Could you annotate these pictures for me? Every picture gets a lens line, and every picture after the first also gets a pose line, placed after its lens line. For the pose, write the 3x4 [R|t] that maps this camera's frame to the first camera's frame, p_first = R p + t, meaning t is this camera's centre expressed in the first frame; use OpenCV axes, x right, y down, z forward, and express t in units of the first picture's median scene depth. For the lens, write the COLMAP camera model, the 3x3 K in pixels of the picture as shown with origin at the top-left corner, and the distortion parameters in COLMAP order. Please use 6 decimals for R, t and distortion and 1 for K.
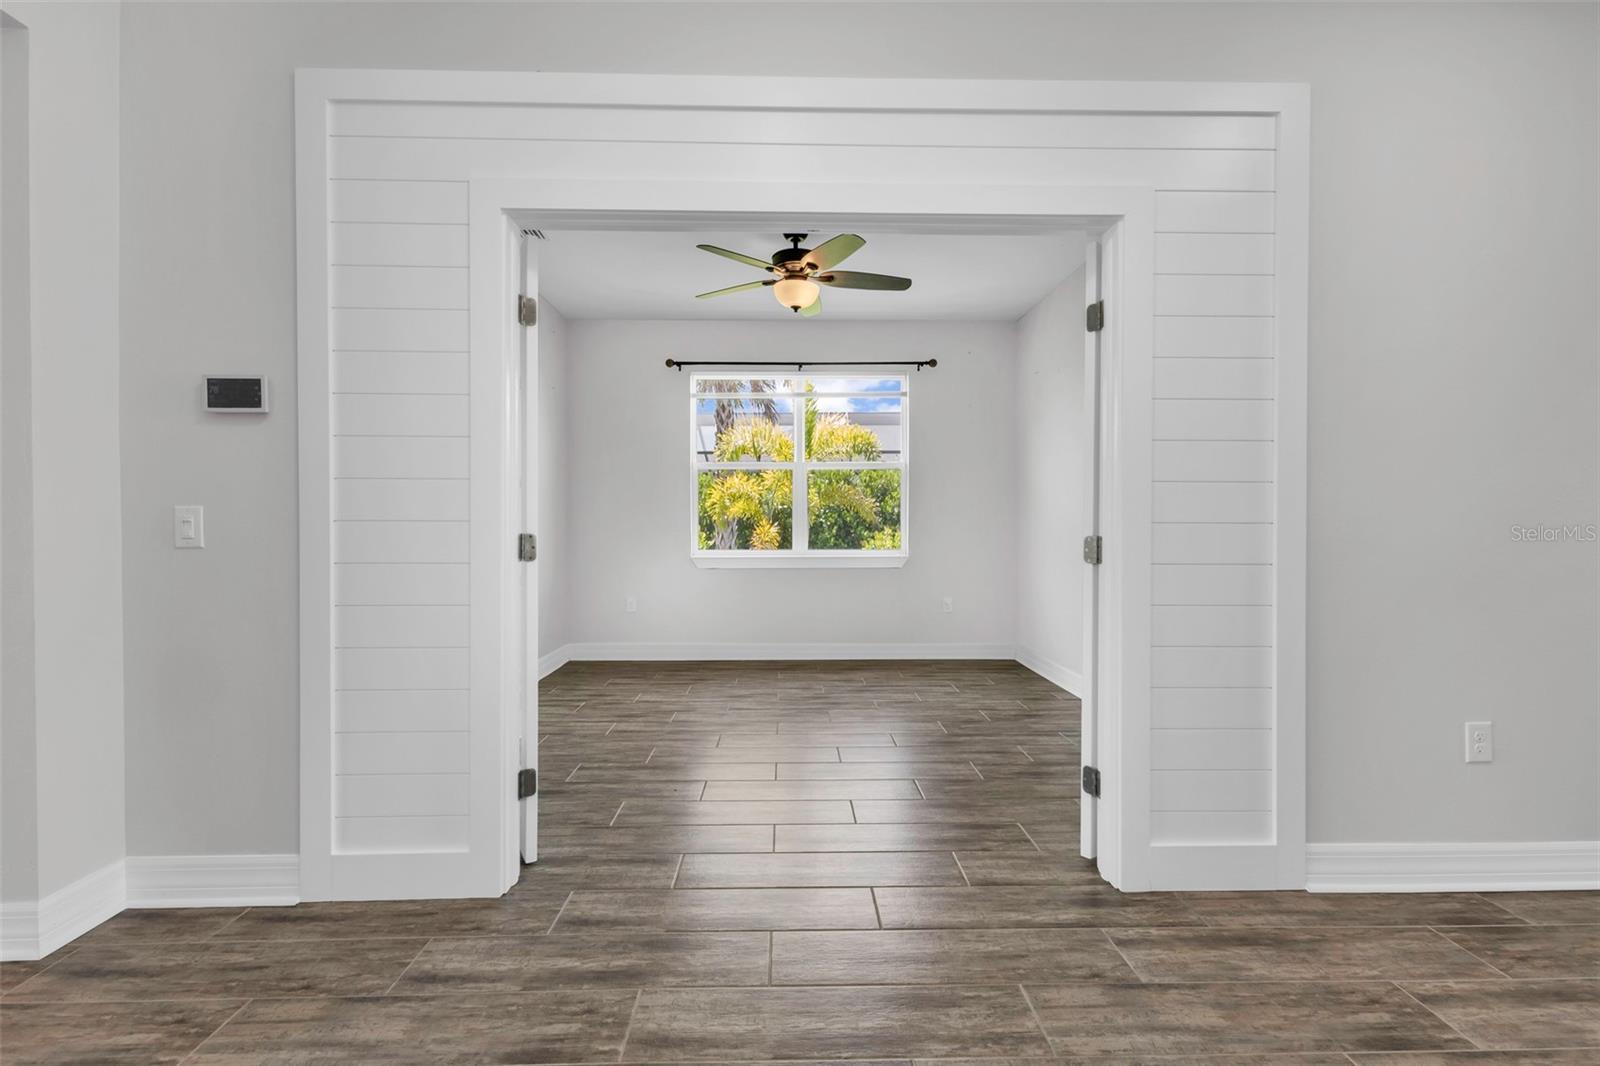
lens RADIAL K [[709.2, 0, 803.6], [0, 709.2, 529.4], [0, 0, 1]] dist [0.011626, -0.000555]
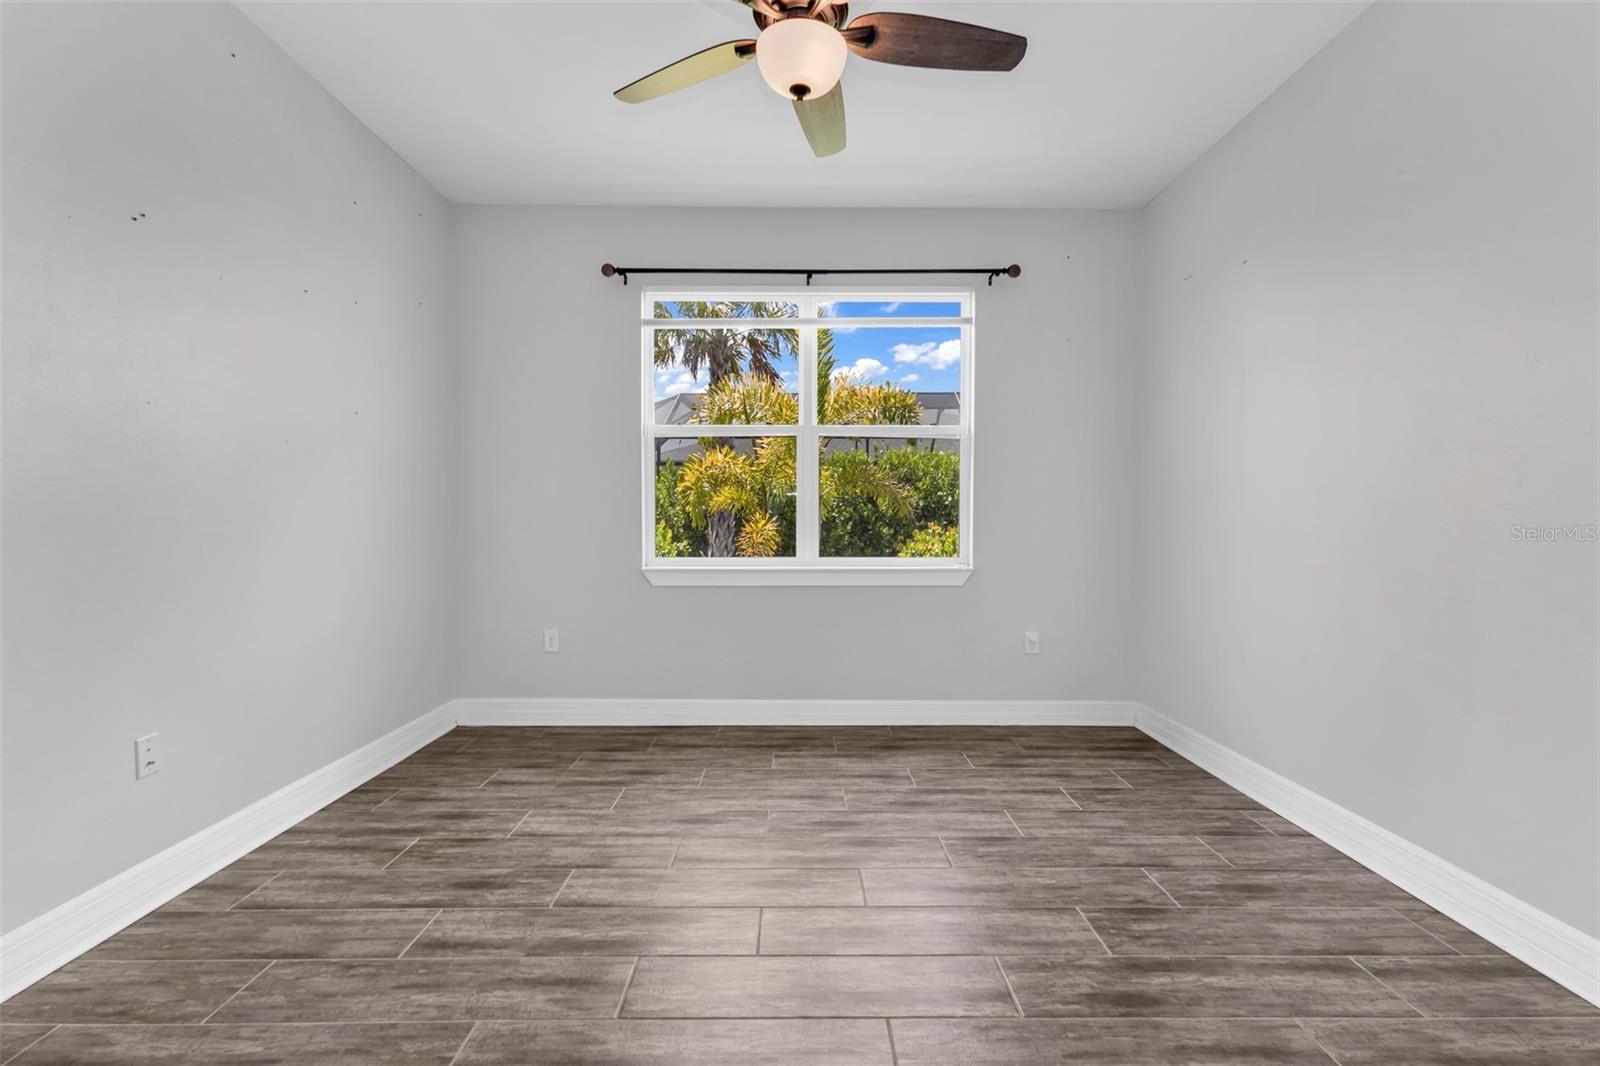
lens RADIAL K [[709.2, 0, 797.8], [0, 709.2, 534.4], [0, 0, 1]] dist [0.011626, -0.000555]
pose [[0.999762, 0.003726, -0.021513, -0.000441], [-0.003430, 0.999899, 0.013798, -0.001858], [0.021562, -0.013721, 0.999673, 0.324078]]
